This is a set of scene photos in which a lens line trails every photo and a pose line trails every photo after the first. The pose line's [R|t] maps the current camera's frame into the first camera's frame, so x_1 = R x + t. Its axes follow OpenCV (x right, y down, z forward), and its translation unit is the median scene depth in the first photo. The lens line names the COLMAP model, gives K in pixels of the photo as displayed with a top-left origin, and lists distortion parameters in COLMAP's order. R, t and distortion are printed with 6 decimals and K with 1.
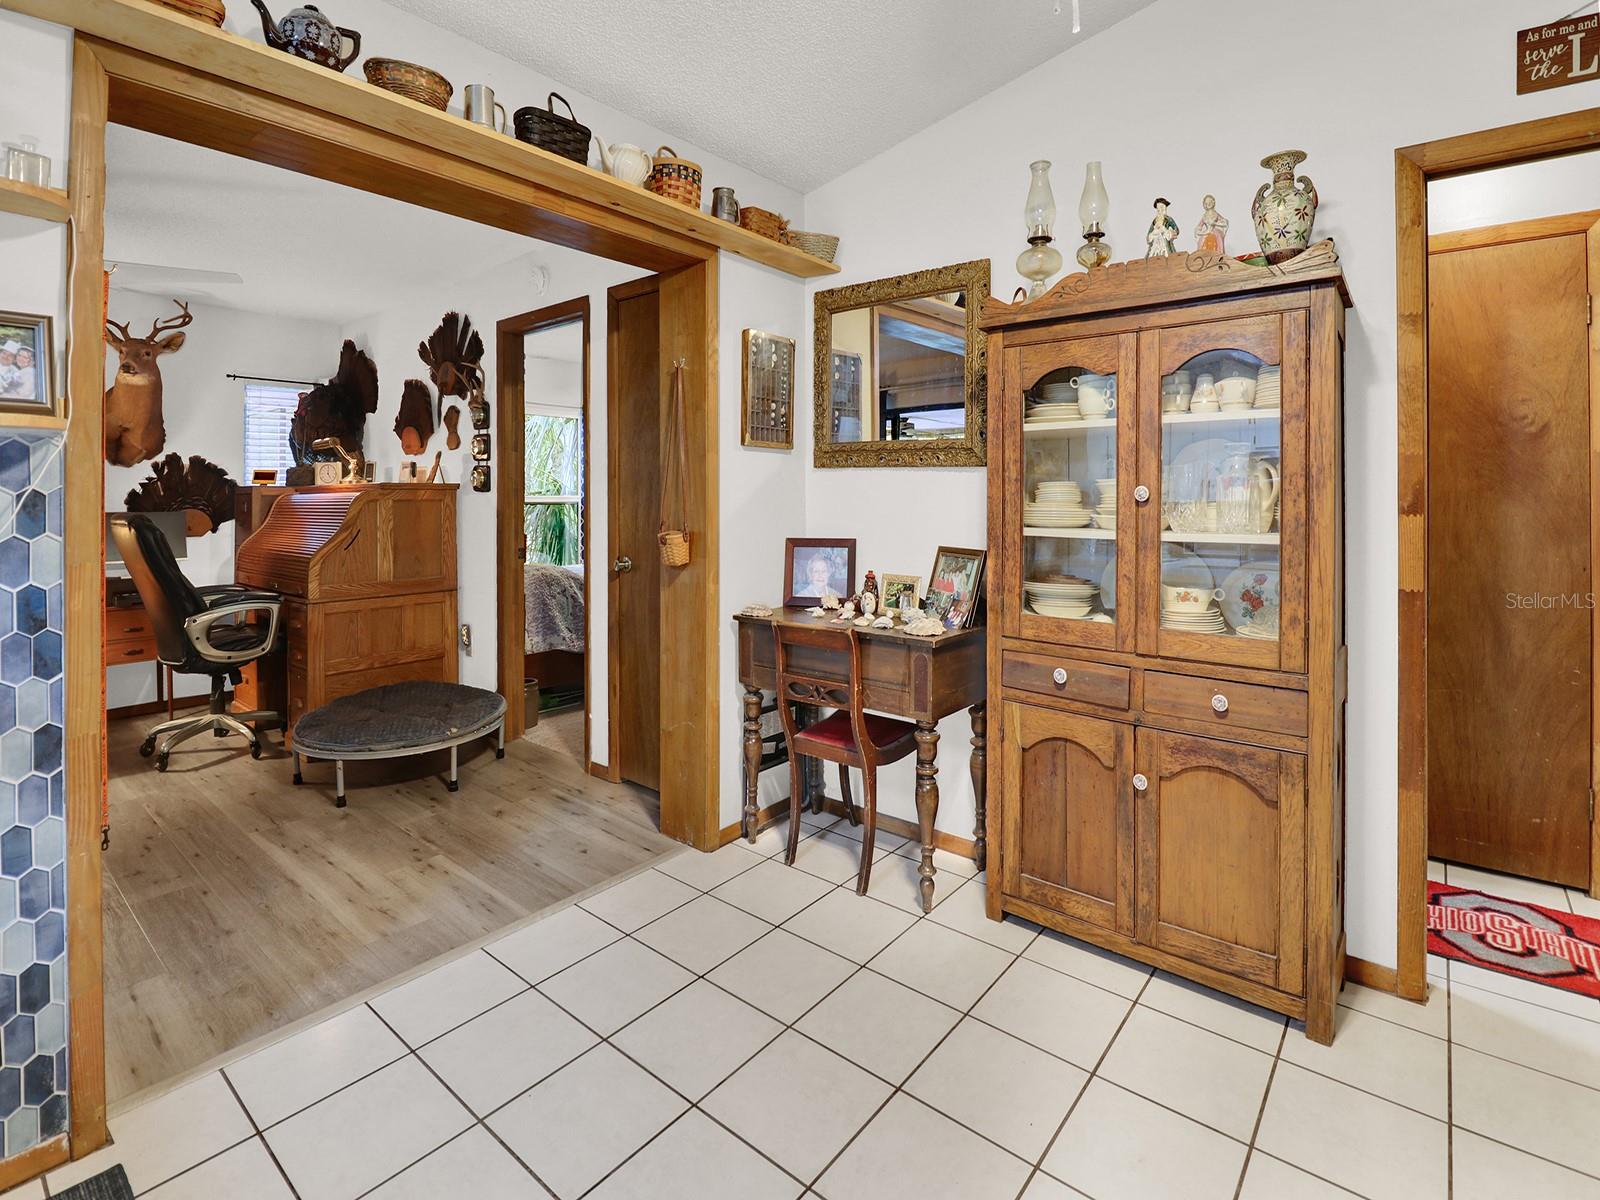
lens RADIAL K [[755.7, 0, 784.0], [0, 755.7, 498.5], [0, 0, 1]] dist [-0.000458, -0.009732]
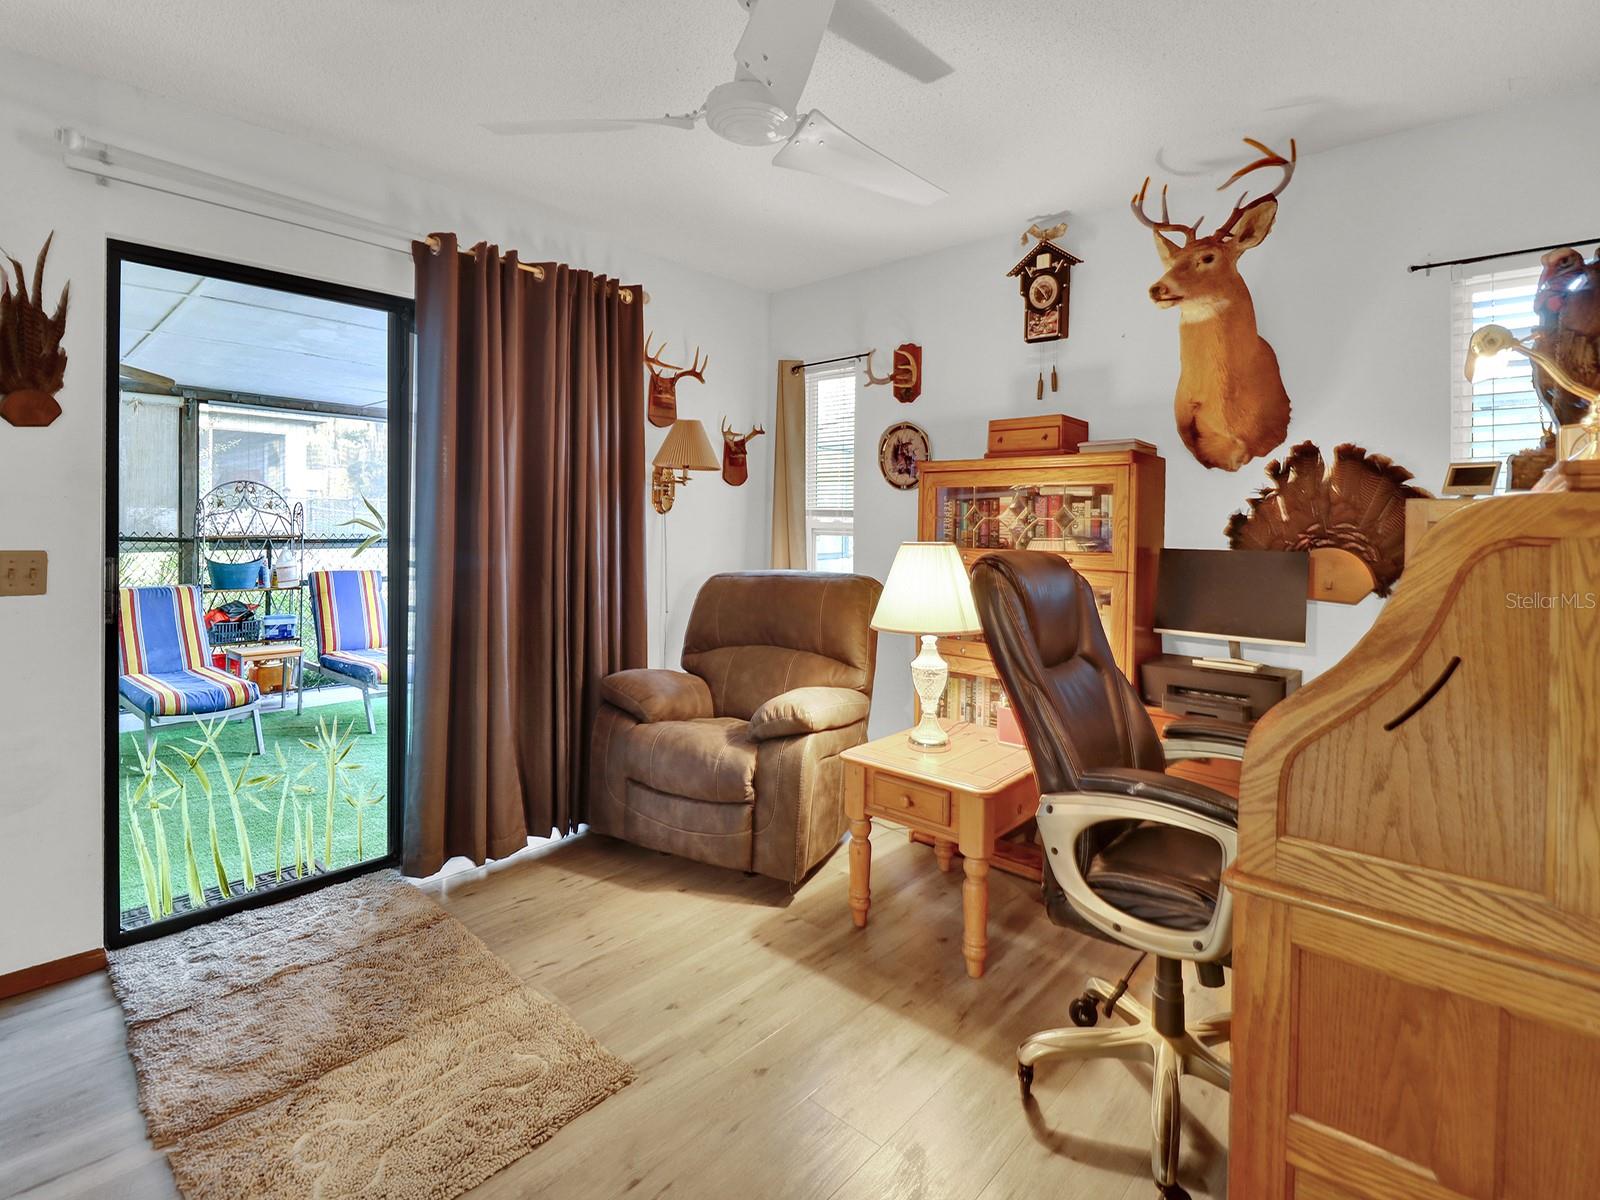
lens RADIAL K [[755.7, 0, 838.4], [0, 755.7, 527.9], [0, 0, 1]] dist [-0.000458, -0.009732]
pose [[-0.027026, 0.007414, -0.999607, -0.275172], [-0.009016, 0.999930, 0.007660, -0.000437], [0.999594, 0.009219, -0.026957, 0.703023]]
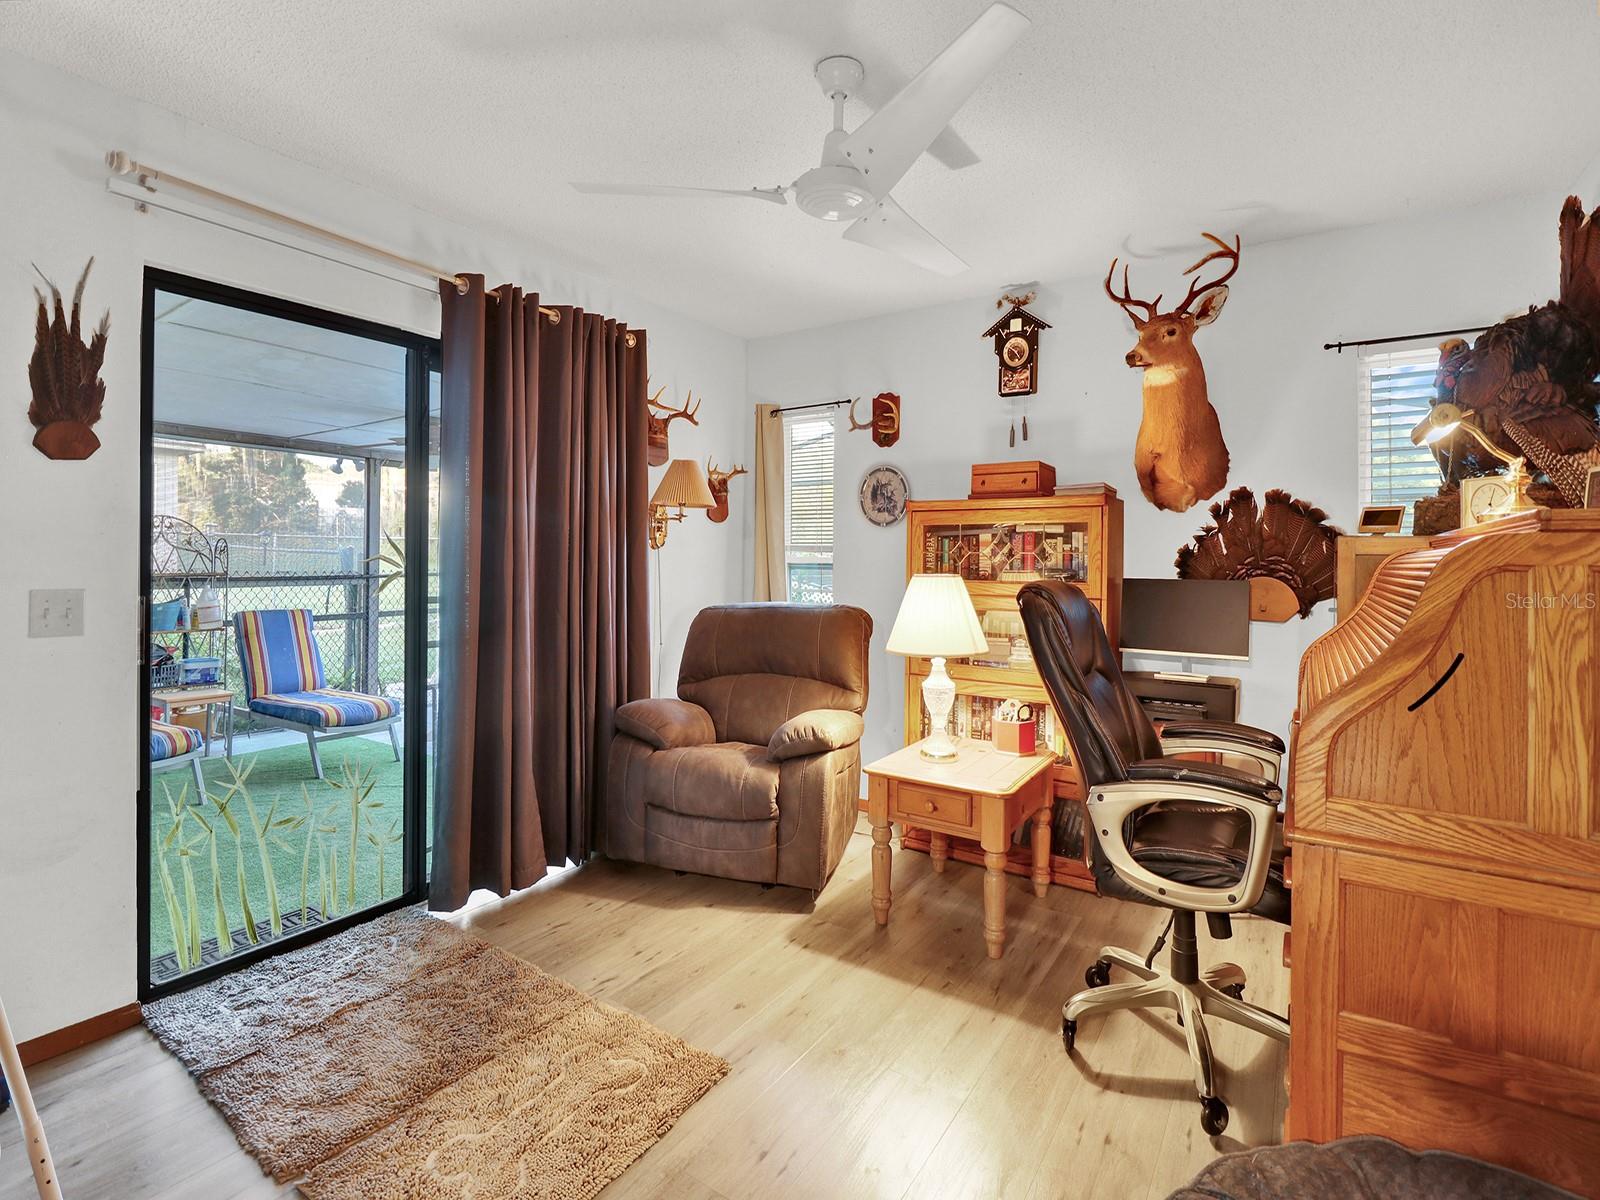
lens RADIAL K [[755.7, 0, 806.4], [0, 755.7, 556.2], [0, 0, 1]] dist [-0.000458, -0.009732]
pose [[0.121416, -0.001804, -0.992600, -0.231763], [-0.005498, 0.999982, -0.002490, 0.000844], [0.992587, 0.005759, 0.121404, 0.575171]]
